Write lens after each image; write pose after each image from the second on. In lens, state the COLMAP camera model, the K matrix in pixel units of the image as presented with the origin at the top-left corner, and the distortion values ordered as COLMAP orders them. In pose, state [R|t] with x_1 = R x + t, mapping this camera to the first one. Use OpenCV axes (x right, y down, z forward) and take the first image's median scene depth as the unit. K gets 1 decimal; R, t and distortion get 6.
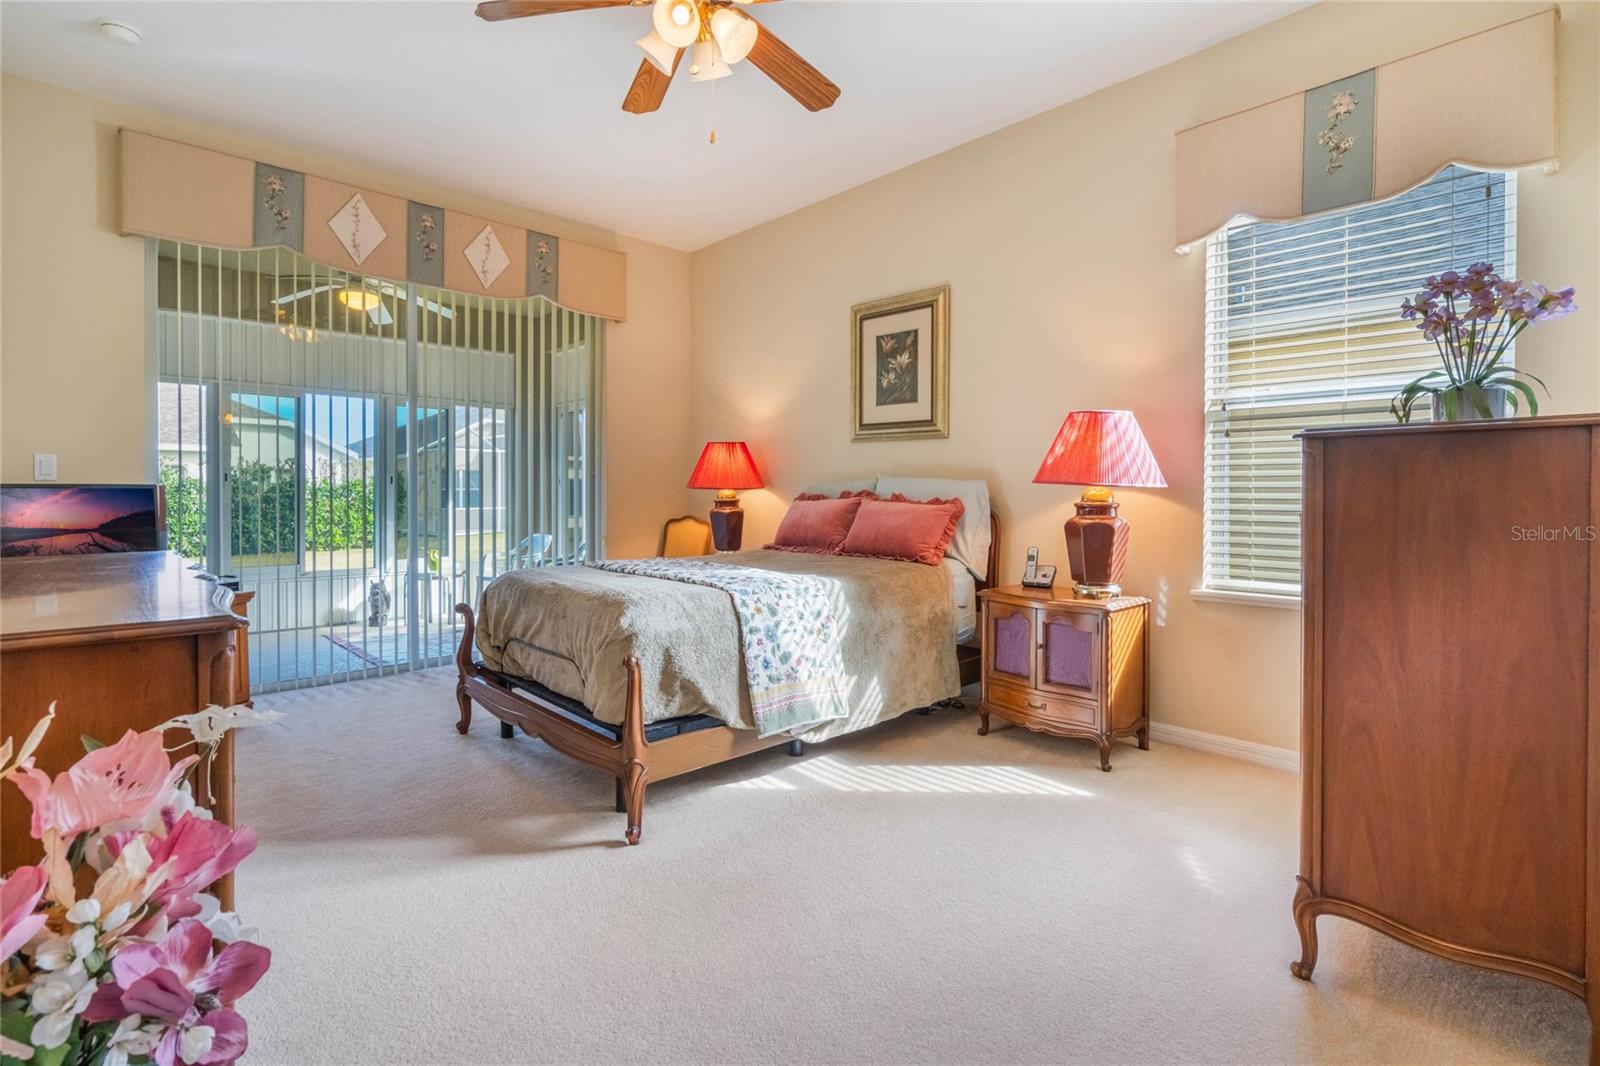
lens RADIAL K [[743.1, 0, 815.0], [0, 743.1, 503.7], [0, 0, 1]] dist [-0.003453, 0.001000]
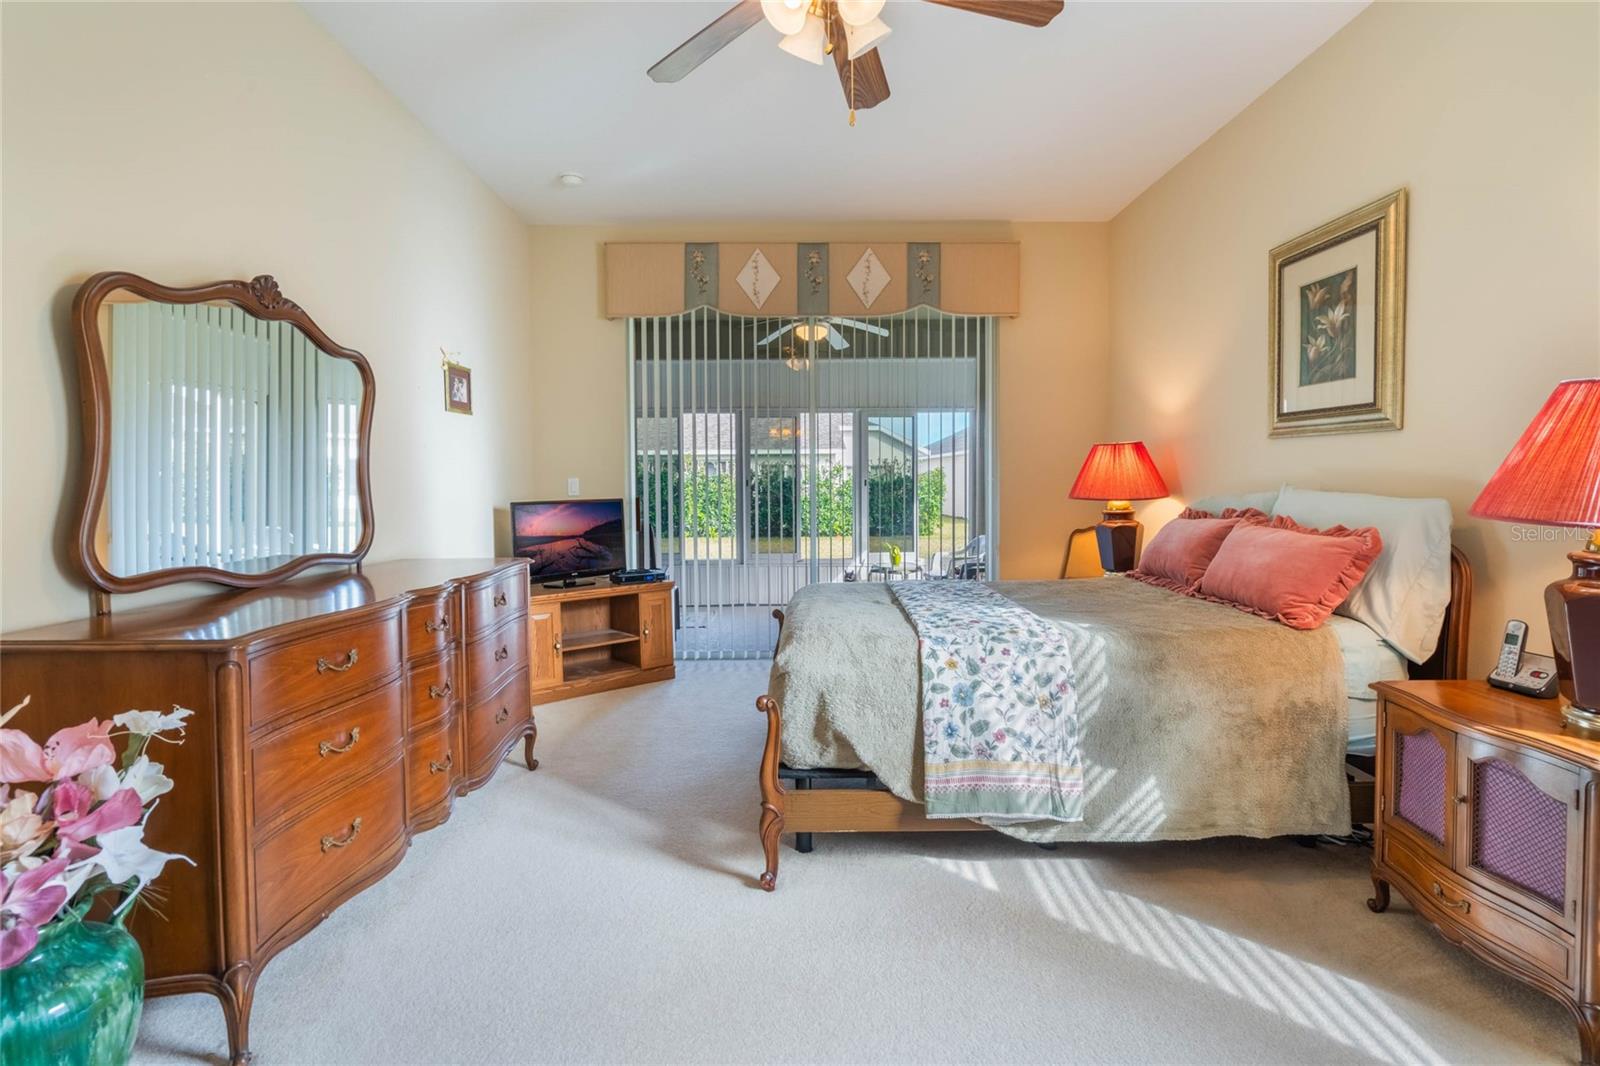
lens RADIAL K [[743.1, 0, 833.8], [0, 743.1, 508.6], [0, 0, 1]] dist [-0.003453, 0.001000]
pose [[0.732328, 0.022145, -0.680592, 0.305754], [-0.003880, 0.999591, 0.028350, -0.043505], [0.680941, -0.018121, 0.732114, 0.233111]]
